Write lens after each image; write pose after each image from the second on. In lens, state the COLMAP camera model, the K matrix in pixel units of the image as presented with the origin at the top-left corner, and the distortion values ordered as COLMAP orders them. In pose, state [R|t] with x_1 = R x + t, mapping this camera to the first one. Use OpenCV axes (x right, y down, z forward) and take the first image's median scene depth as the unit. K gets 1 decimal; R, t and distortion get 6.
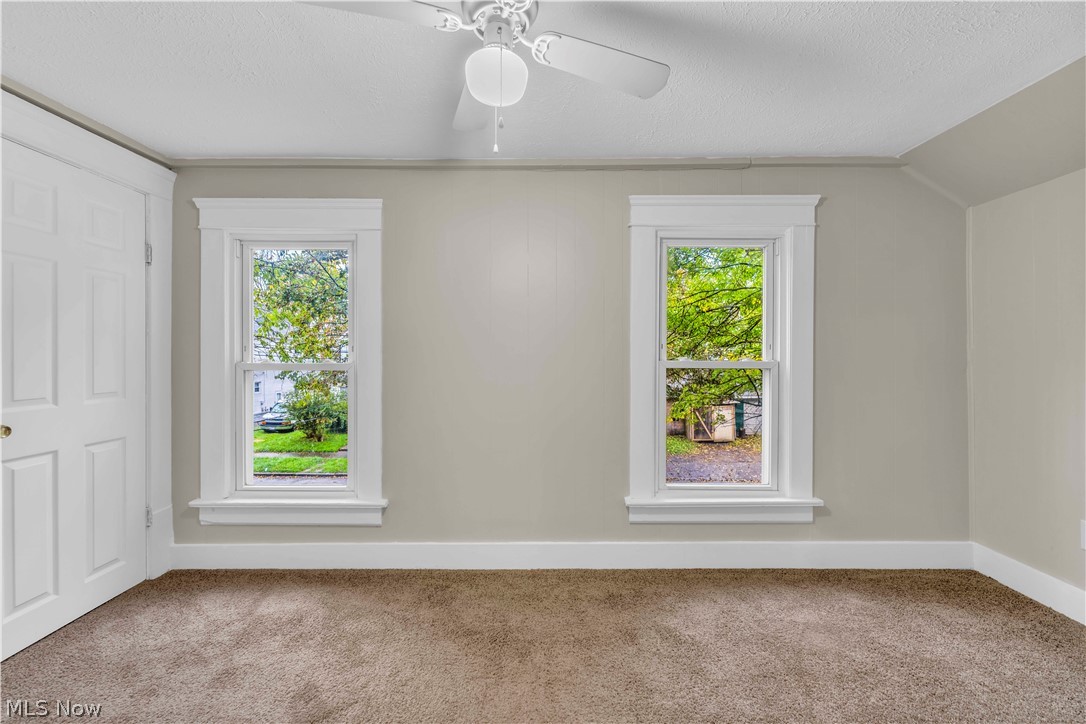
lens RADIAL K [[436.6, 0, 543.0], [0, 436.6, 362.0], [0, 0, 1]] dist [0.000194, -0.000007]
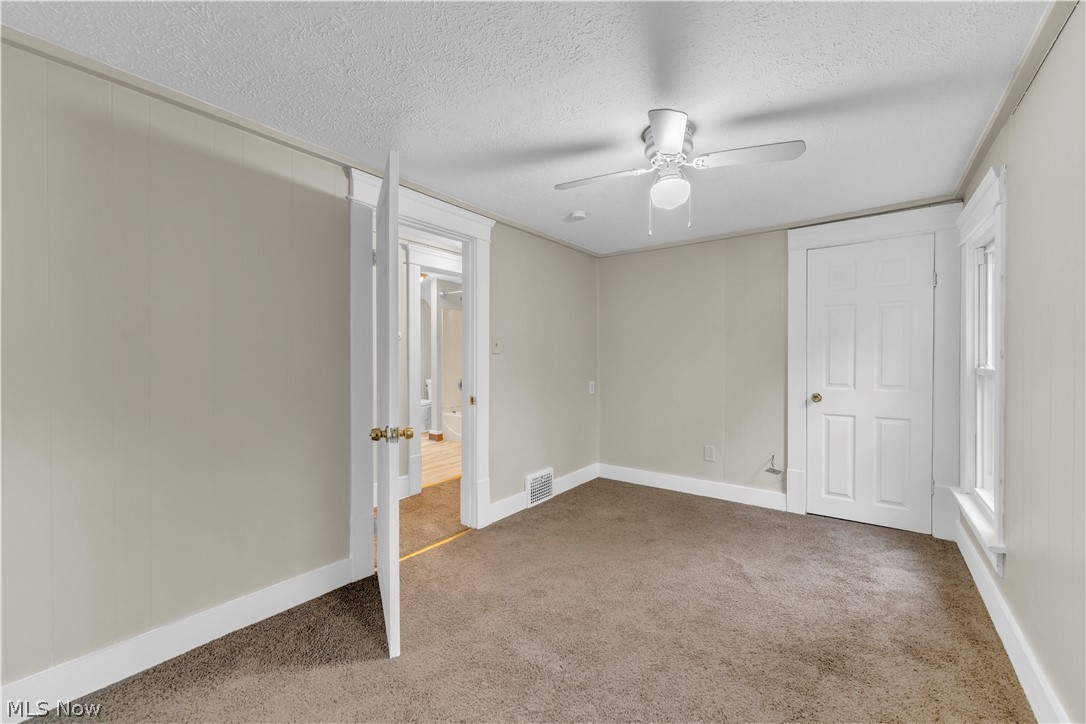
lens RADIAL K [[436.6, 0, 543.0], [0, 436.6, 362.0], [0, 0, 1]] dist [0.000194, -0.000007]
pose [[-0.598349, 0.000843, -0.801235, 0.918556], [-0.005960, 0.999967, 0.005503, -0.009075], [0.801213, 0.008068, -0.598325, 0.983379]]
